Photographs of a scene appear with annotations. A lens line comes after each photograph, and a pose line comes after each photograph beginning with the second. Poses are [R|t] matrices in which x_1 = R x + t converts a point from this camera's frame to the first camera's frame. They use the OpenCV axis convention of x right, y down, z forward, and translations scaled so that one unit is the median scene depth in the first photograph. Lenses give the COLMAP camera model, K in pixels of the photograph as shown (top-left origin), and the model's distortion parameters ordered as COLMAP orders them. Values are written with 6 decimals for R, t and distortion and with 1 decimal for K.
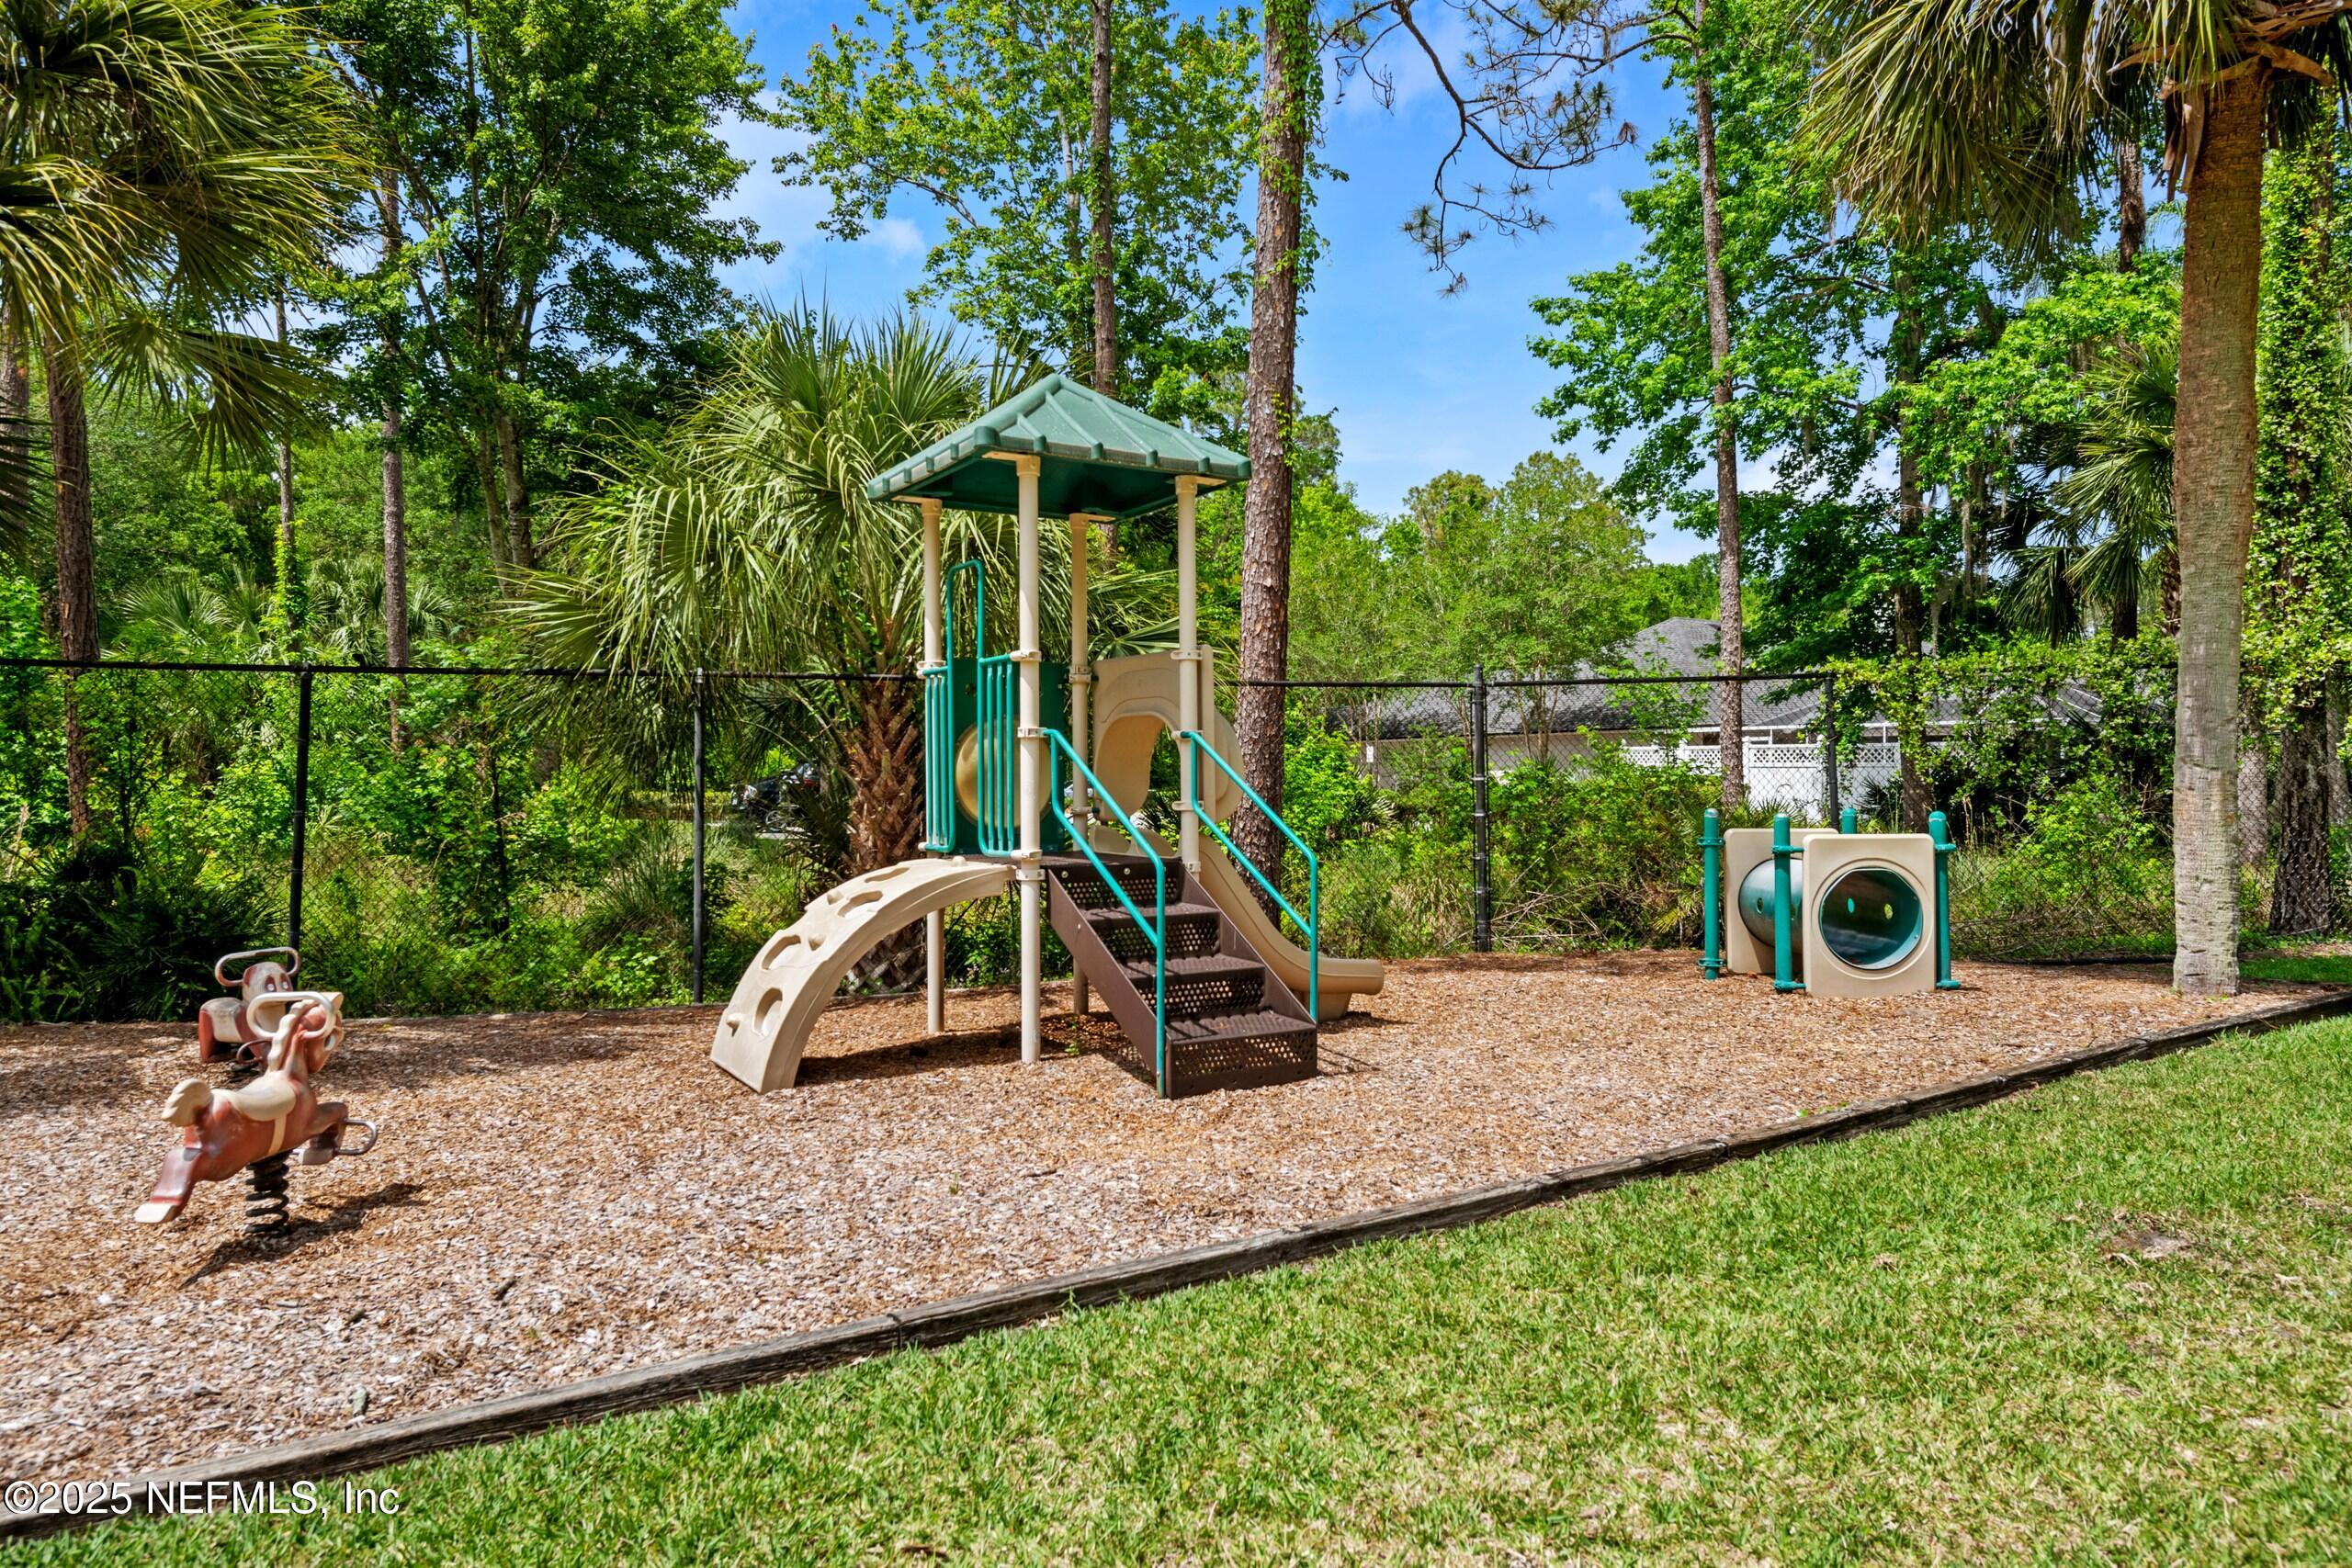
lens RADIAL K [[1481.6, 0, 1175.4], [0, 1481.6, 781.9], [0, 0, 1]] dist [-0.000873, 0.004594]
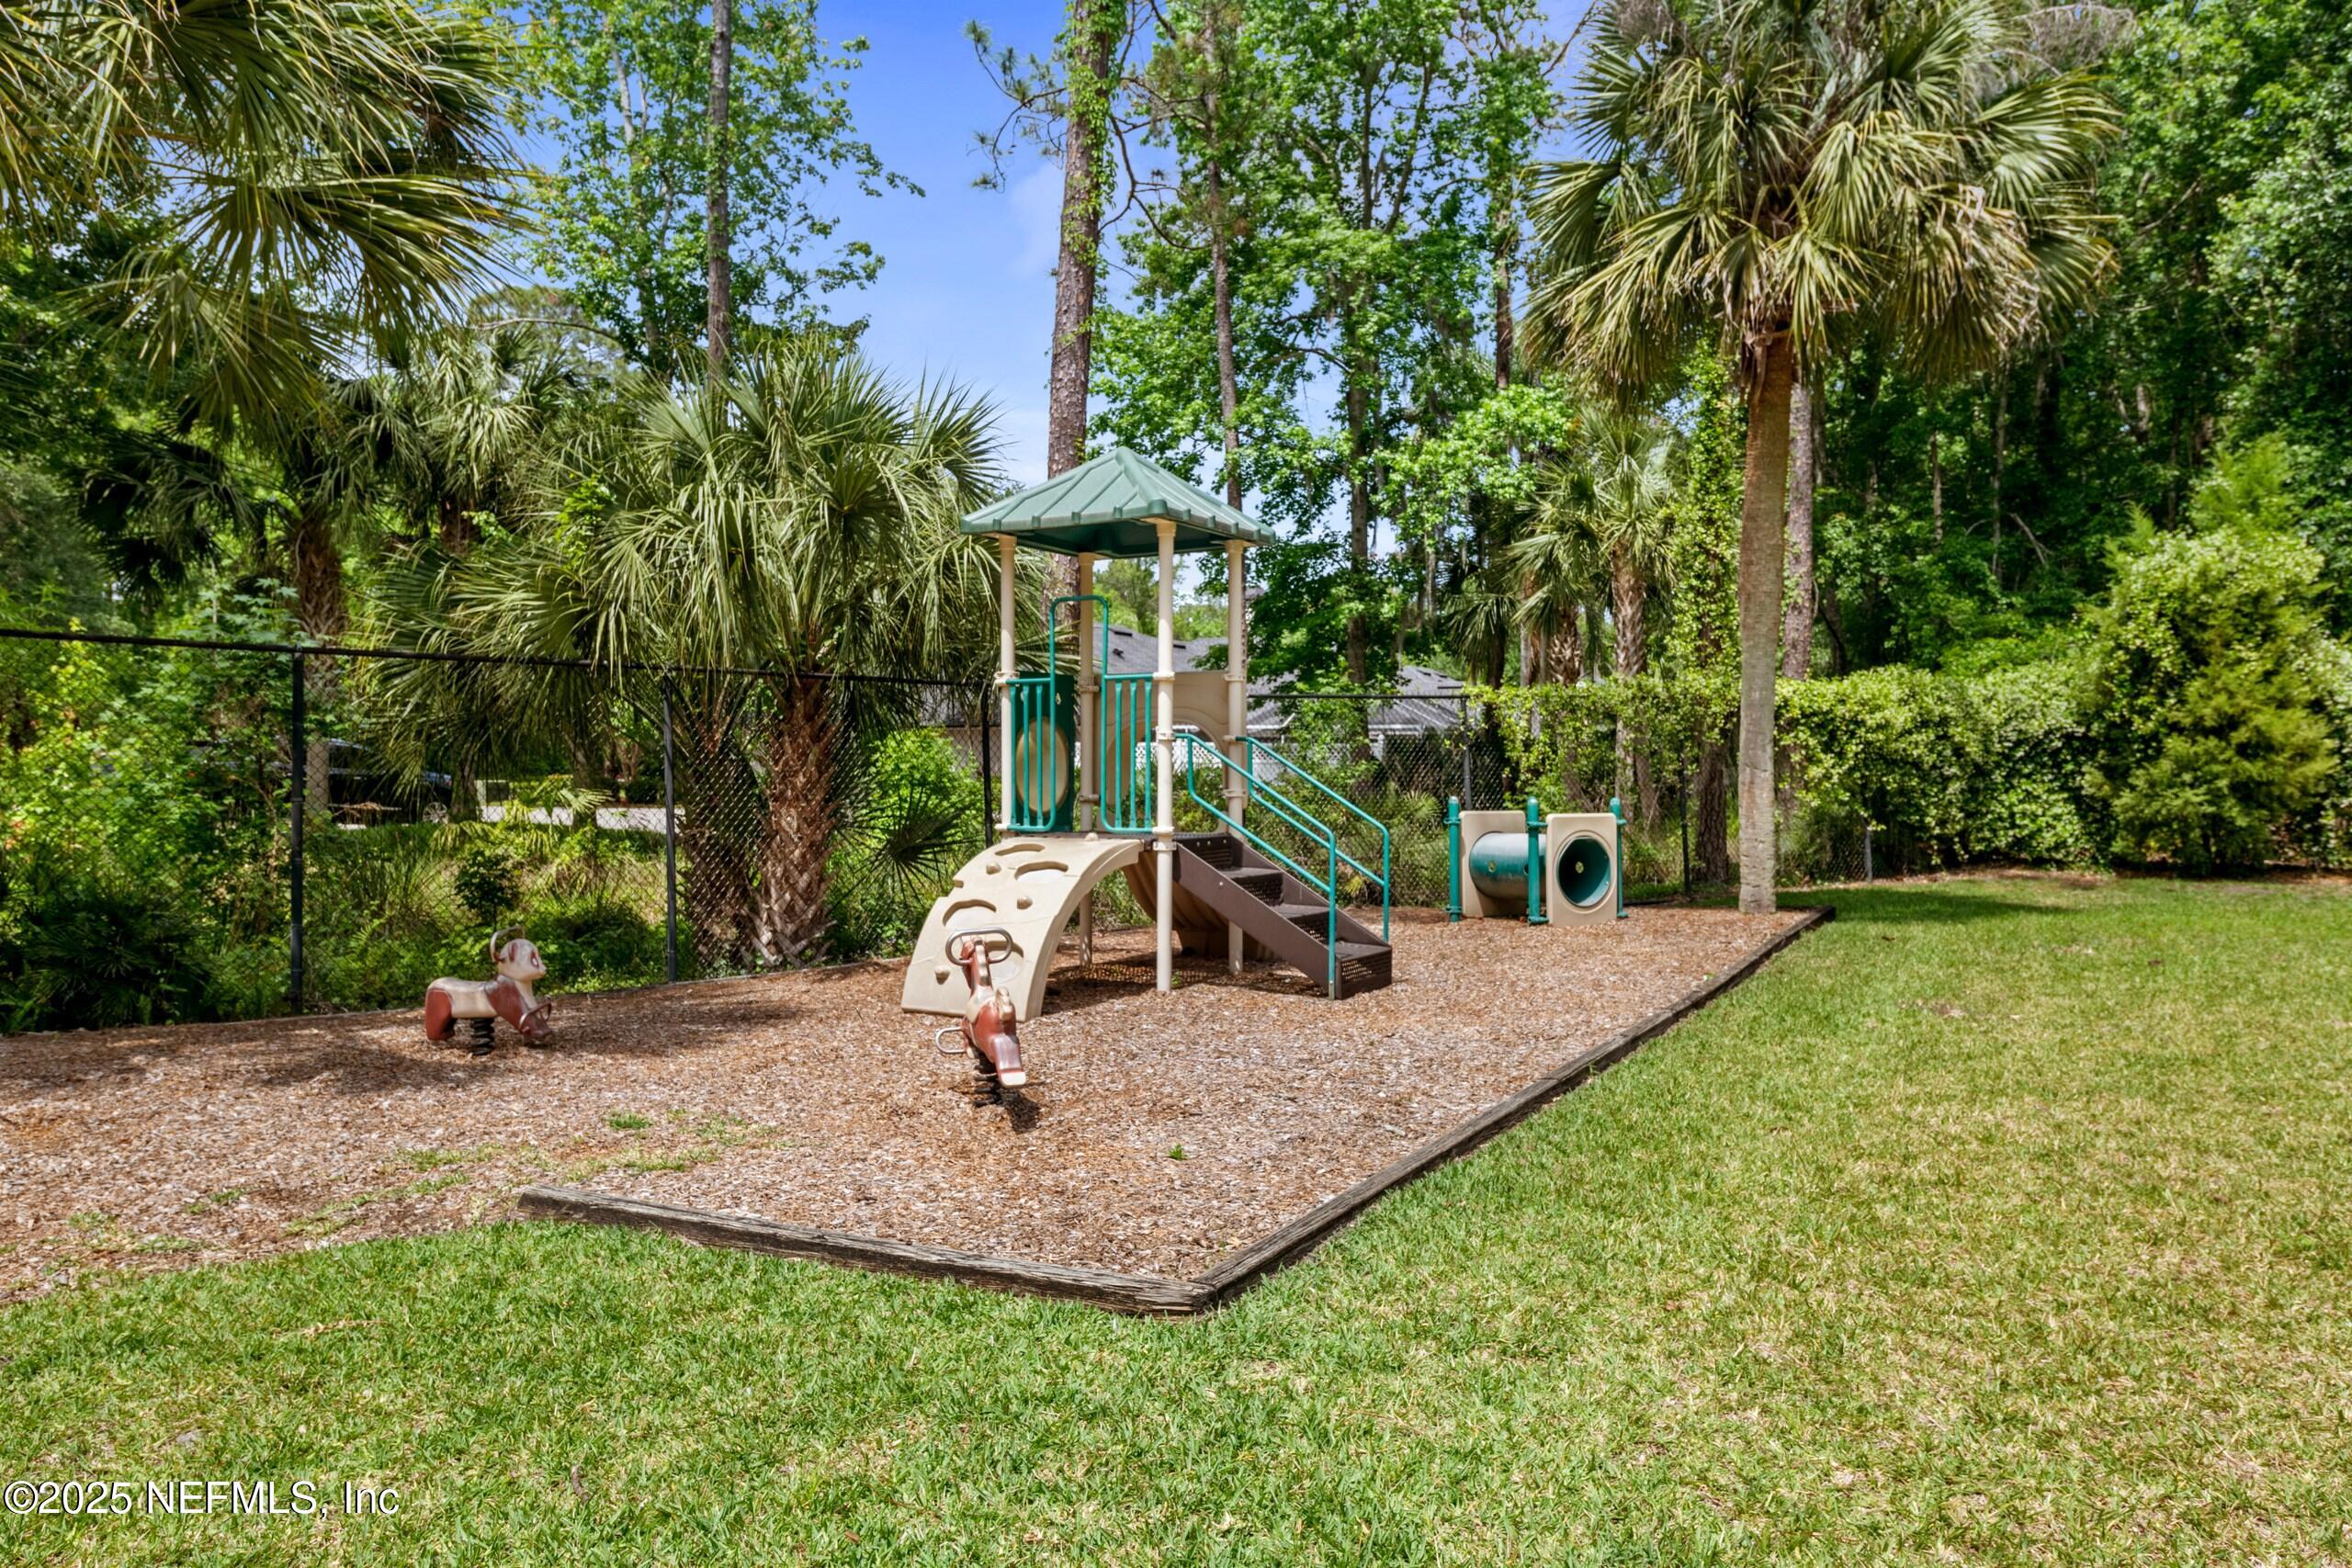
lens RADIAL K [[1625.2, 0, 1176.5], [0, 1625.2, 781.0], [0, 0, 1]] dist [0.002729, 0.000981]
pose [[0.876005, 0.004811, 0.482279, -0.582167], [-0.006661, 0.999976, 0.002122, 0.002434], [-0.482257, -0.005071, 0.876015, -0.182122]]
